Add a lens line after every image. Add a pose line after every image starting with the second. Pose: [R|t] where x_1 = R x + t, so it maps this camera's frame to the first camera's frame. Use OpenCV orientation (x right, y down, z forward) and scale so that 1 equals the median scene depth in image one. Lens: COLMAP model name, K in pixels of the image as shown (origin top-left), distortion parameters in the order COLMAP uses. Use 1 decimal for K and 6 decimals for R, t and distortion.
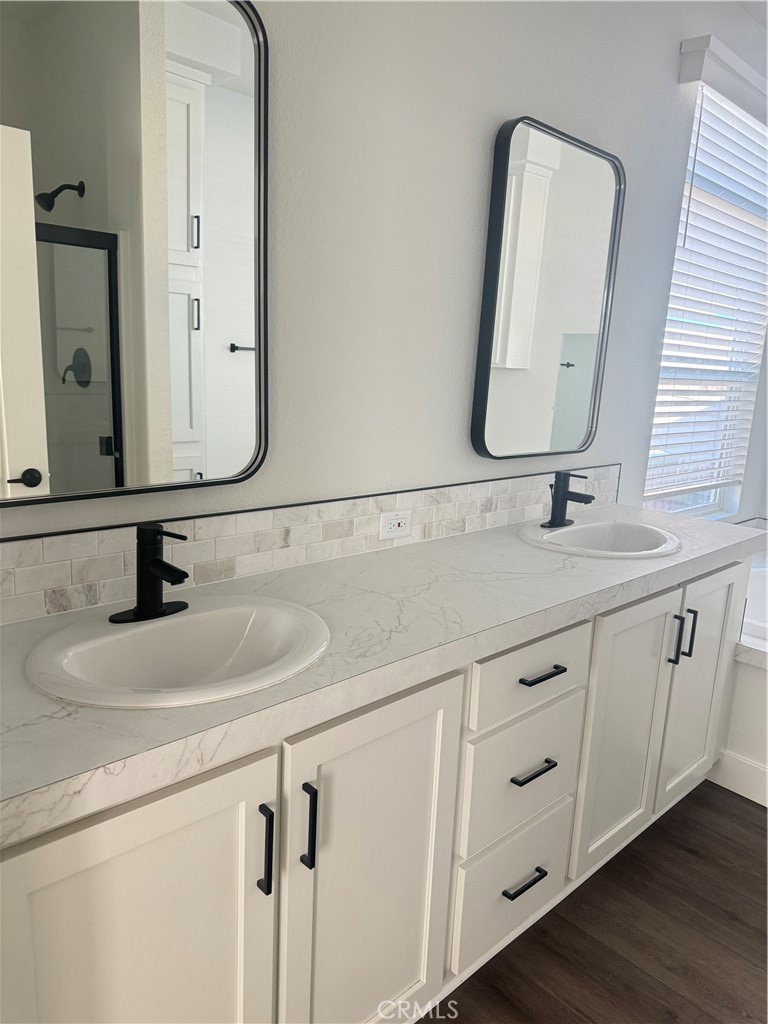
lens RADIAL K [[707.8, 0, 388.5], [0, 707.8, 519.8], [0, 0, 1]] dist [0.109429, -0.146495]
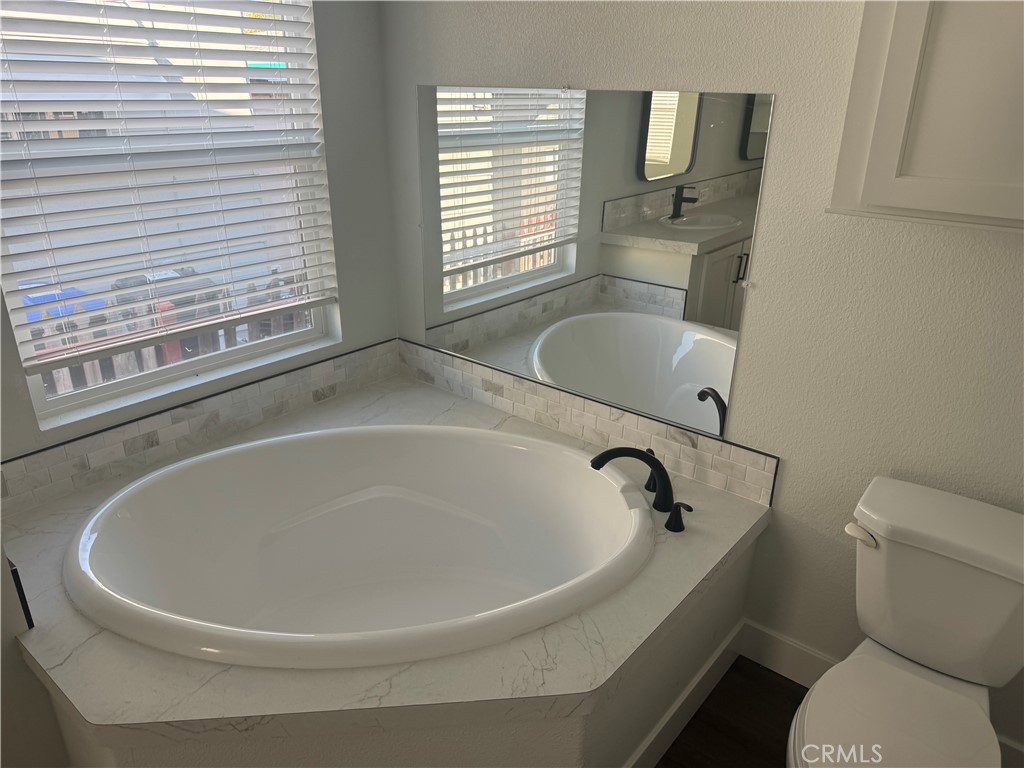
lens RADIAL K [[726.1, 0, 513.5], [0, 726.1, 386.4], [0, 0, 1]] dist [0.097541, -0.140939]
pose [[0.992164, -0.082427, 0.093894, 0.589275], [0.063274, 0.979497, 0.191265, -0.096076], [-0.107734, -0.183825, 0.977037, 0.240776]]
